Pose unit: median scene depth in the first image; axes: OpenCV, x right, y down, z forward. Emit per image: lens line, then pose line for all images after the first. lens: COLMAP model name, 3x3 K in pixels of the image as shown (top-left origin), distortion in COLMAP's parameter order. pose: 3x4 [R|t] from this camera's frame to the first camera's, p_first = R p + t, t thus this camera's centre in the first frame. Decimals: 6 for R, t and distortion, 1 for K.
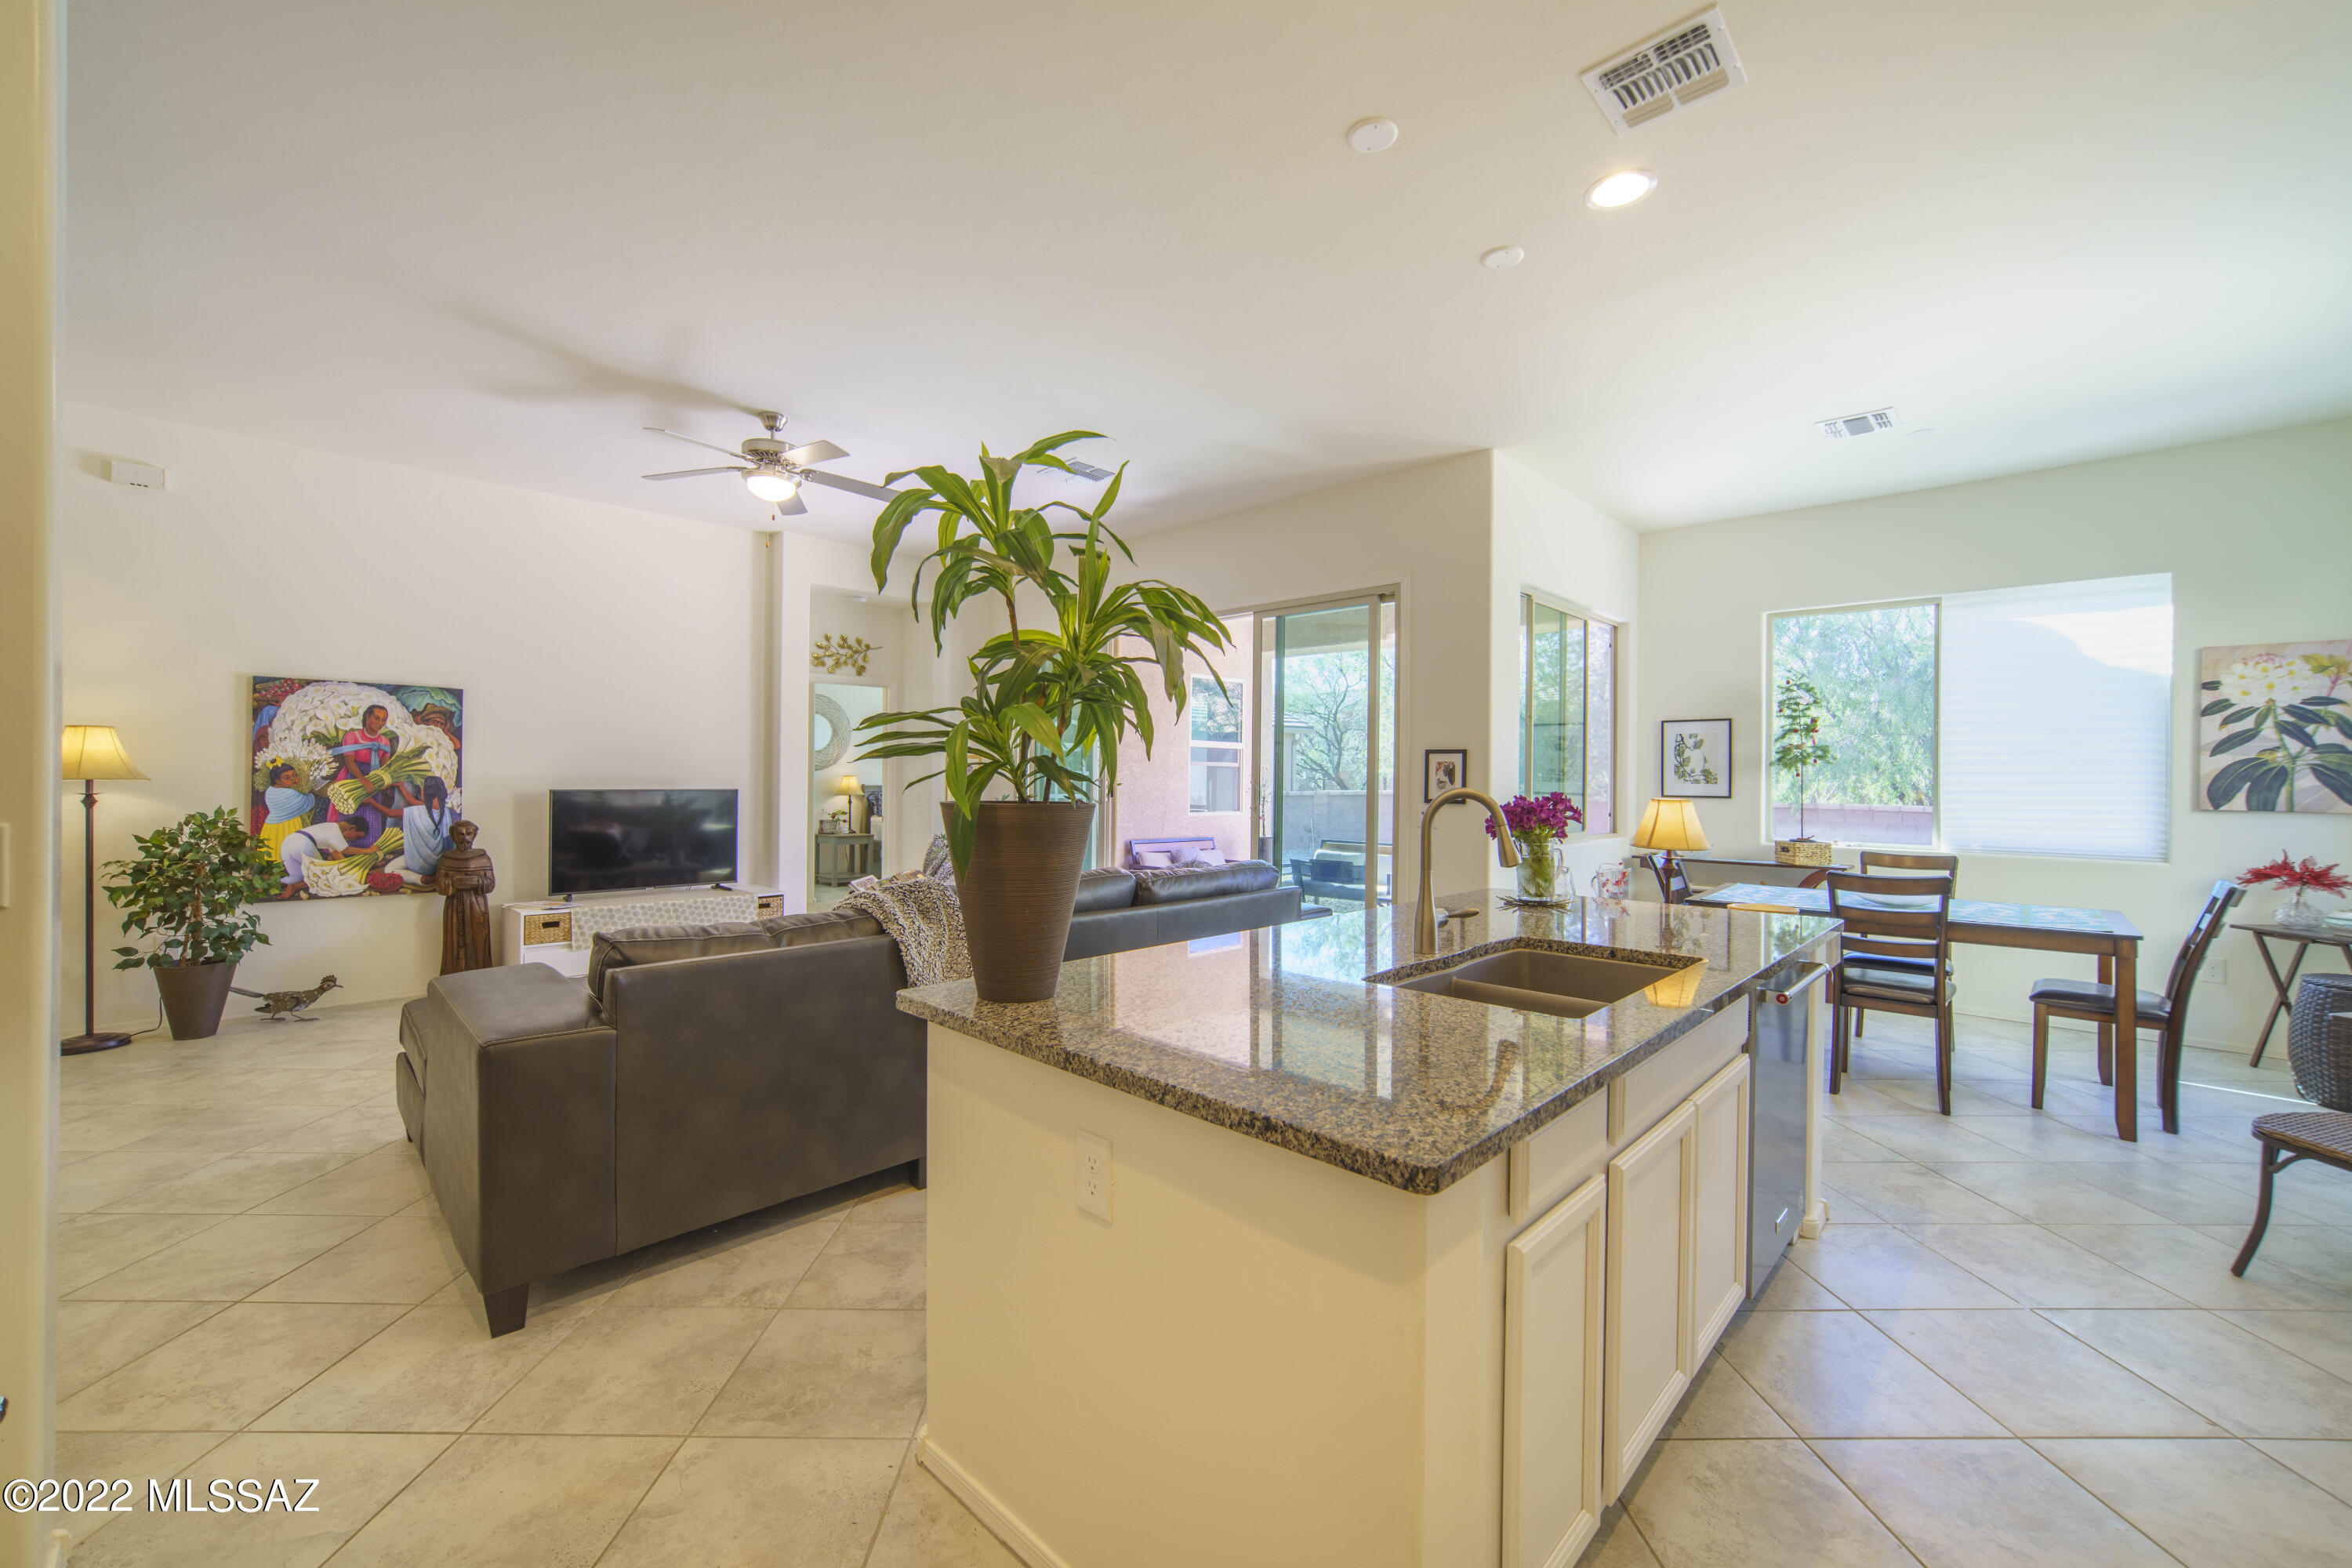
lens RADIAL K [[928.4, 0, 1172.0], [0, 928.4, 777.1], [0, 0, 1]] dist [-0.028304, 0.011318]
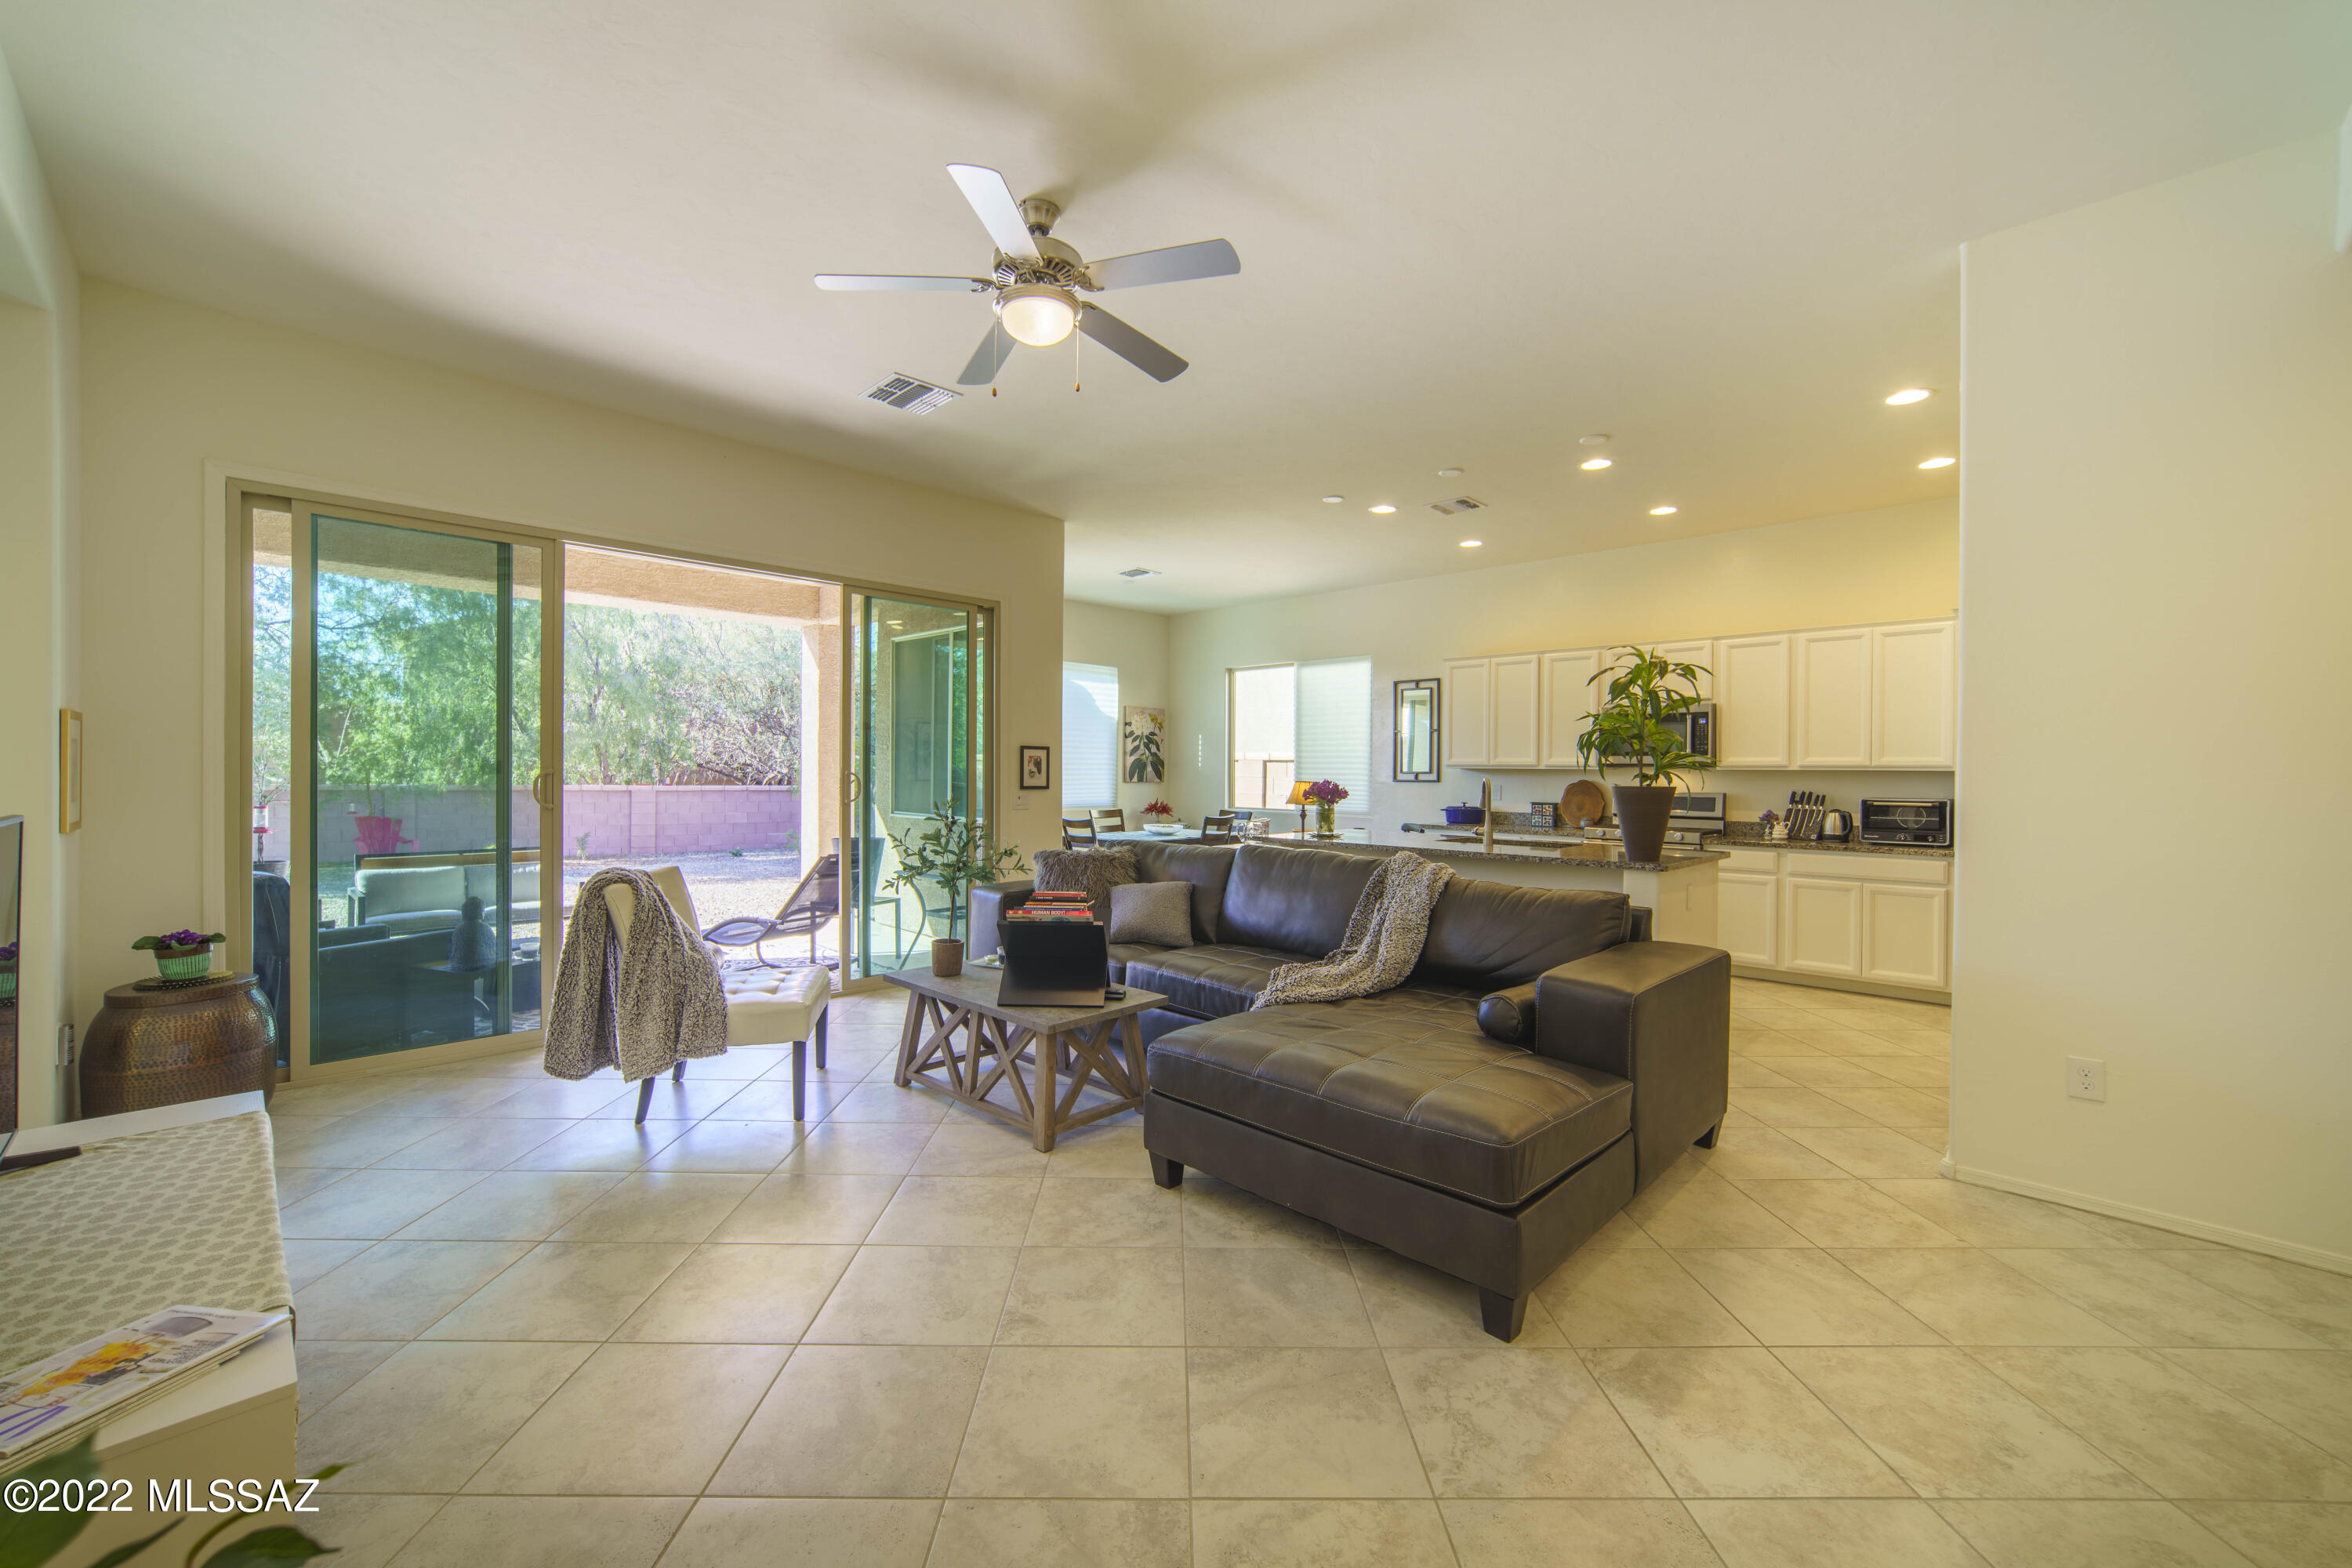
lens RADIAL K [[928.4, 0, 1172.0], [0, 928.4, 777.1], [0, 0, 1]] dist [-0.028304, 0.011318]
pose [[0.004003, -0.016391, 0.999858, -0.966148], [-0.009892, 0.999816, 0.016430, -0.010684], [-0.999943, -0.009956, 0.003840, 0.811078]]
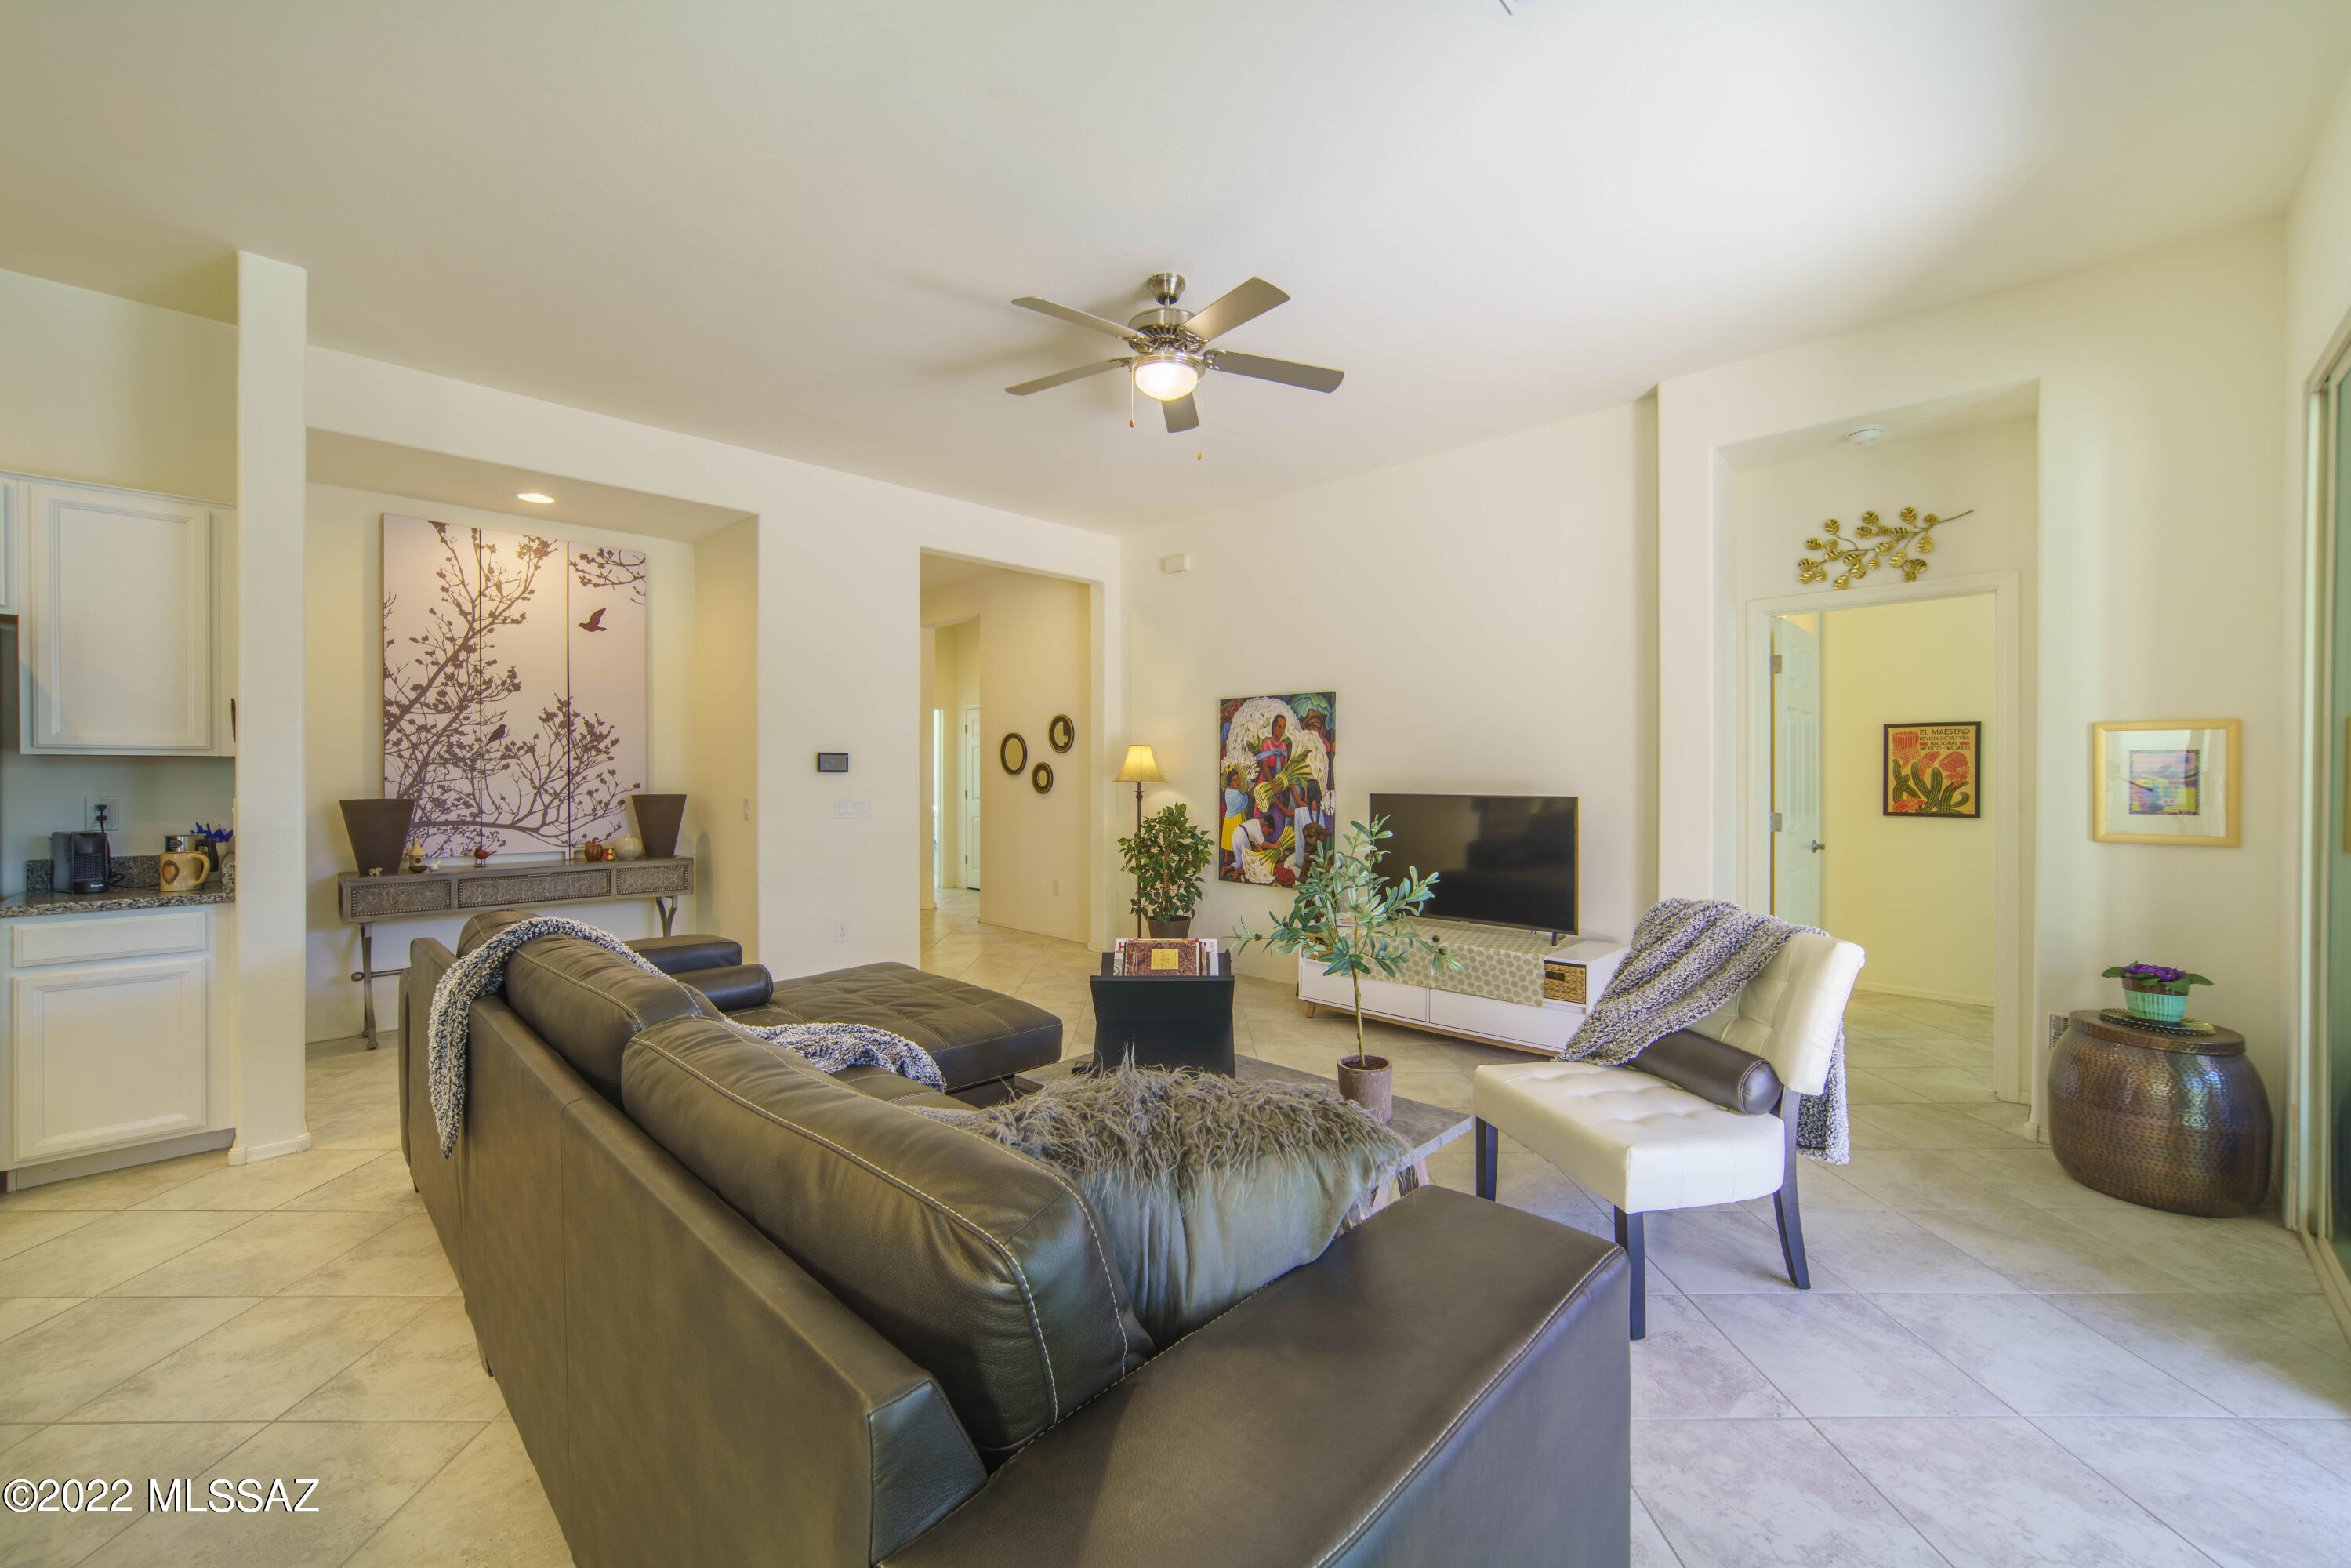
lens RADIAL K [[930.7, 0, 1171.3], [0, 930.7, 776.5], [0, 0, 1]] dist [-0.025523, 0.009423]
pose [[-0.008899, -0.006240, -0.999941, 0.263837], [0.000279, 0.999980, -0.006242, 0.002882], [0.999960, -0.000335, -0.008897, 0.905784]]
